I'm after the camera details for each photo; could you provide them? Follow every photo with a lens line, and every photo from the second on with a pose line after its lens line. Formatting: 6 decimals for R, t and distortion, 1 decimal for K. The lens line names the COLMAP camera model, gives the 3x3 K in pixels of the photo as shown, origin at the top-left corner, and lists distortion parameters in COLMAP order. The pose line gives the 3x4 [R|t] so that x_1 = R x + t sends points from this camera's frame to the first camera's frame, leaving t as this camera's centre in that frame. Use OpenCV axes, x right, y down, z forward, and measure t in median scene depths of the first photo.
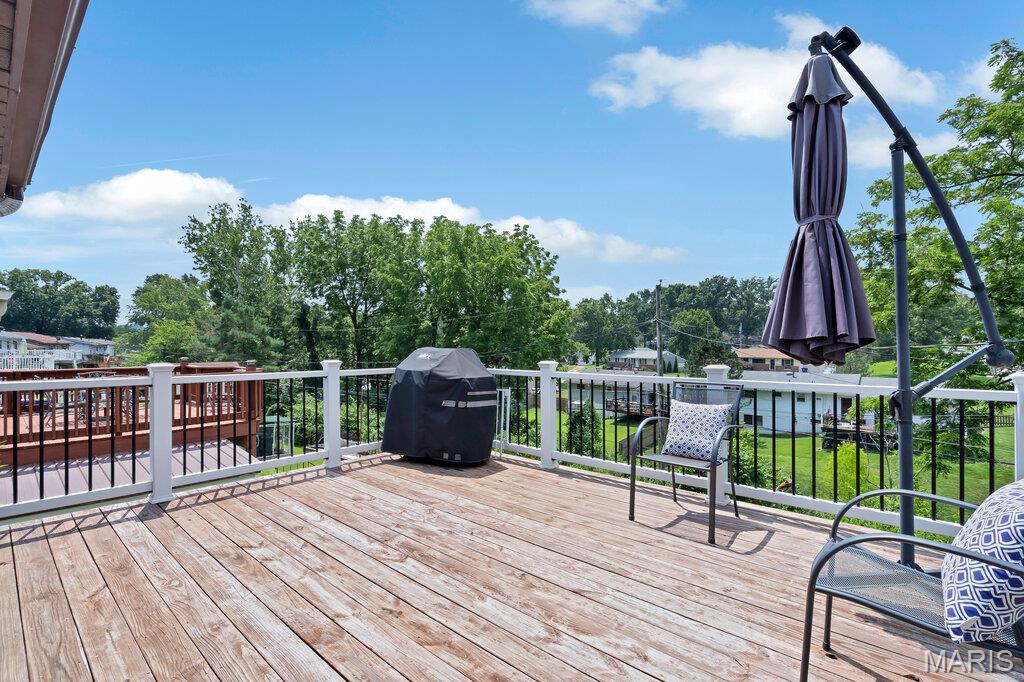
lens RADIAL K [[467.2, 0, 508.3], [0, 467.2, 344.7], [0, 0, 1]] dist [-0.001771, 0.002174]
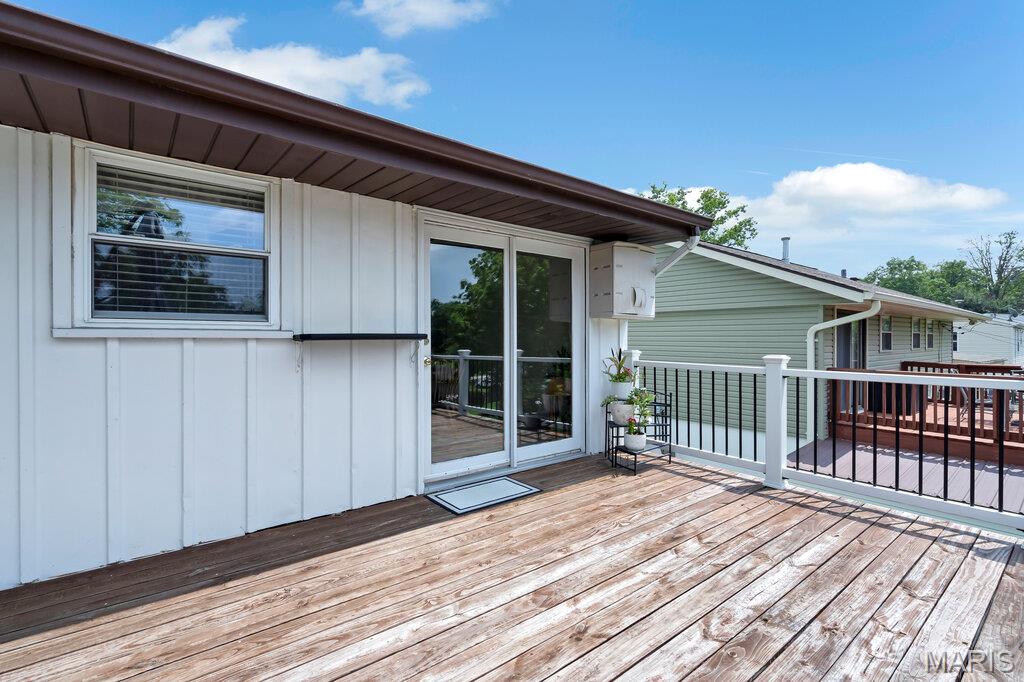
lens RADIAL K [[467.2, 0, 509.5], [0, 467.2, 338.8], [0, 0, 1]] dist [-0.001771, 0.002174]
pose [[-0.182425, 0.000484, -0.983220, 0.395182], [-0.001212, 0.999999, 0.000717, 0.006101], [0.983219, 0.001322, -0.182425, 0.624509]]
